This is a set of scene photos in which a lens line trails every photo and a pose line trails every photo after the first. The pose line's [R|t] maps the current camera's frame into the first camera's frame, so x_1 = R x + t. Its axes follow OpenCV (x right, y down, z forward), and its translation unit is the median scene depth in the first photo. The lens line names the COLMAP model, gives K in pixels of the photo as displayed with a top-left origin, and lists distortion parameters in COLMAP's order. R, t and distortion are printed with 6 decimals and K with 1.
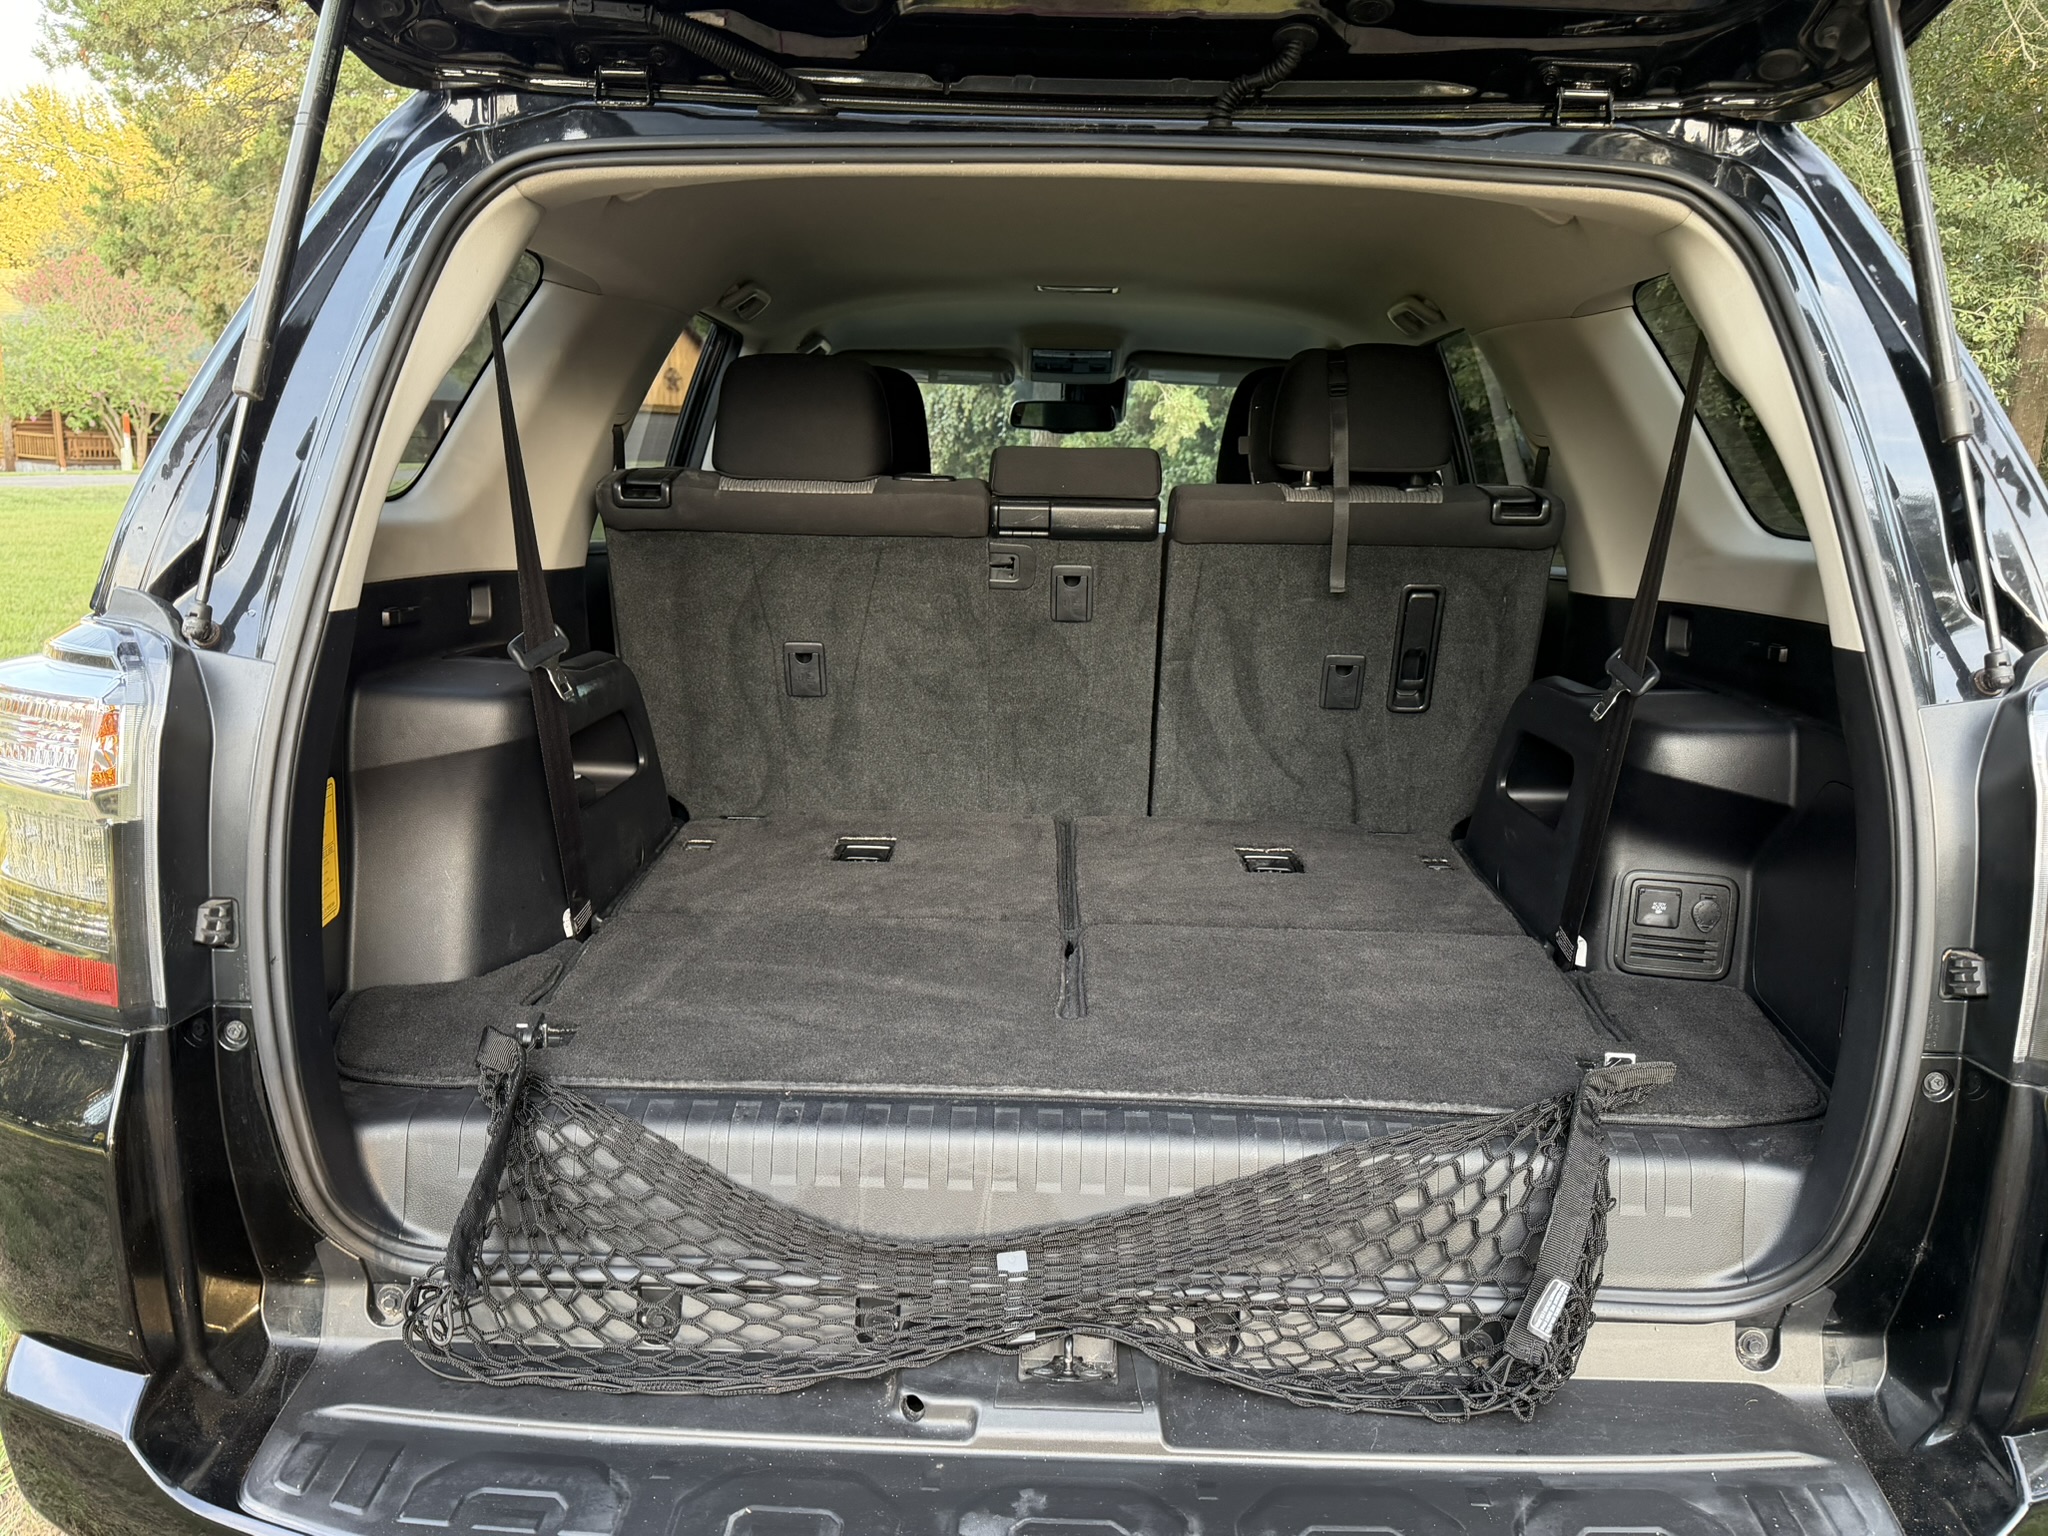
lens RADIAL K [[1615.8, 0, 1019.4], [0, 1615.8, 792.6], [0, 0, 1]] dist [0.092376, -0.124829]
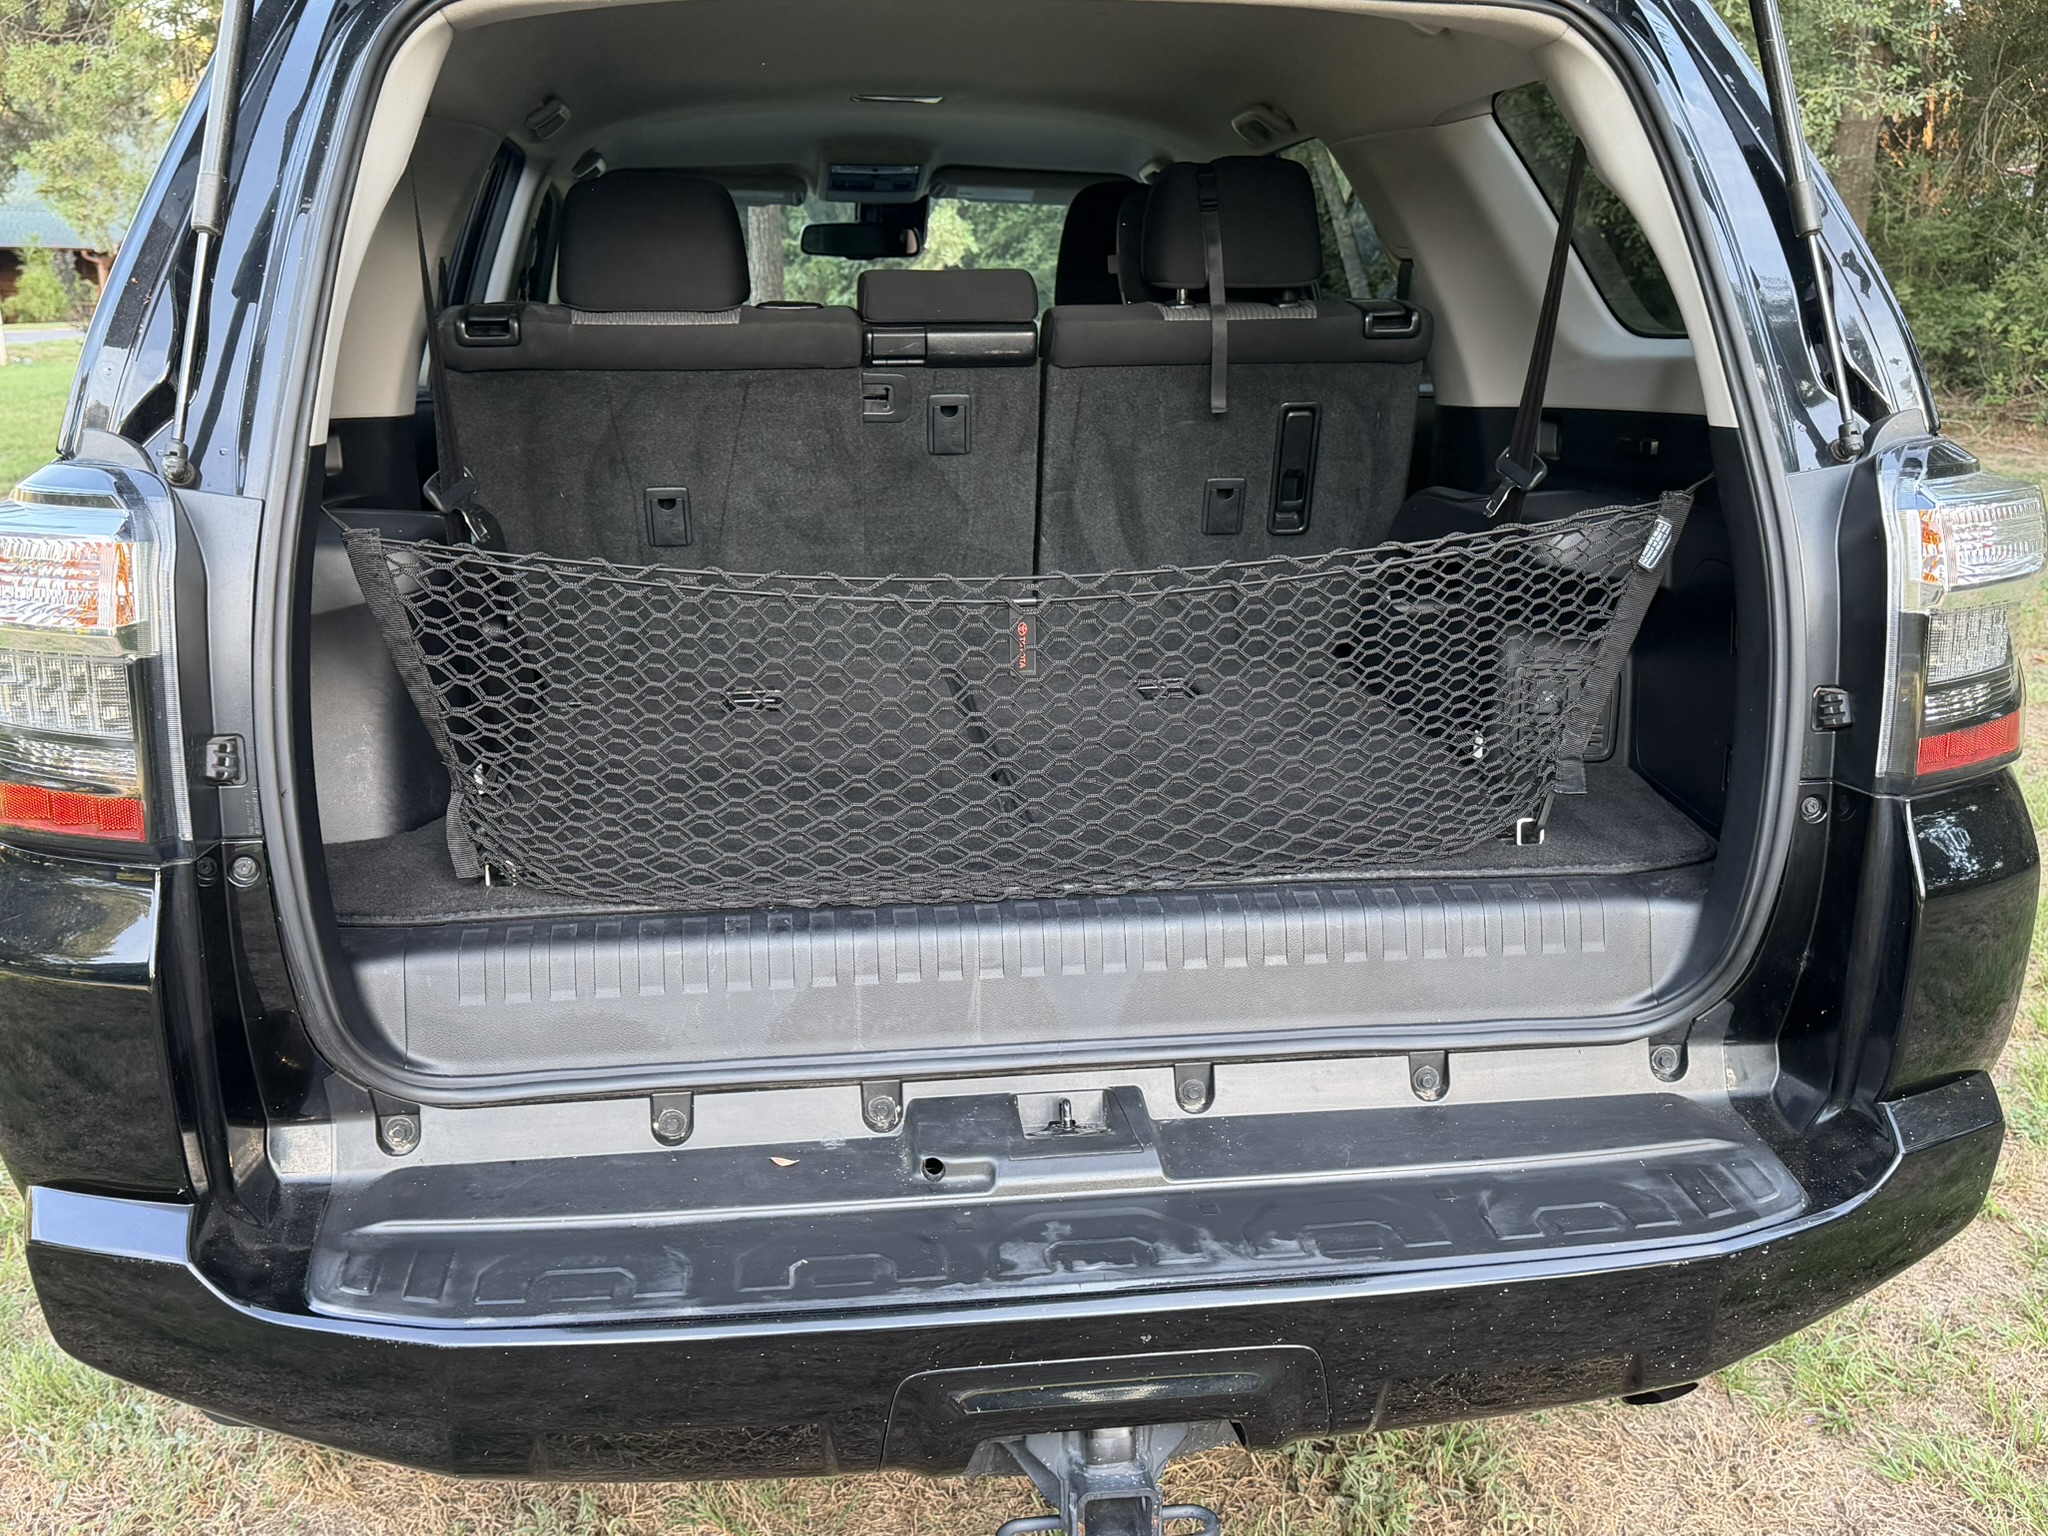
lens RADIAL K [[1919.6, 0, 1018.8], [0, 1919.6, 781.2], [0, 0, 1]] dist [0.150069, -0.281976]
pose [[0.987977, -0.063308, 0.141041, -0.104833], [0.057237, 0.997268, 0.046694, 0.038648], [-0.143612, -0.038060, 0.988902, -0.155127]]
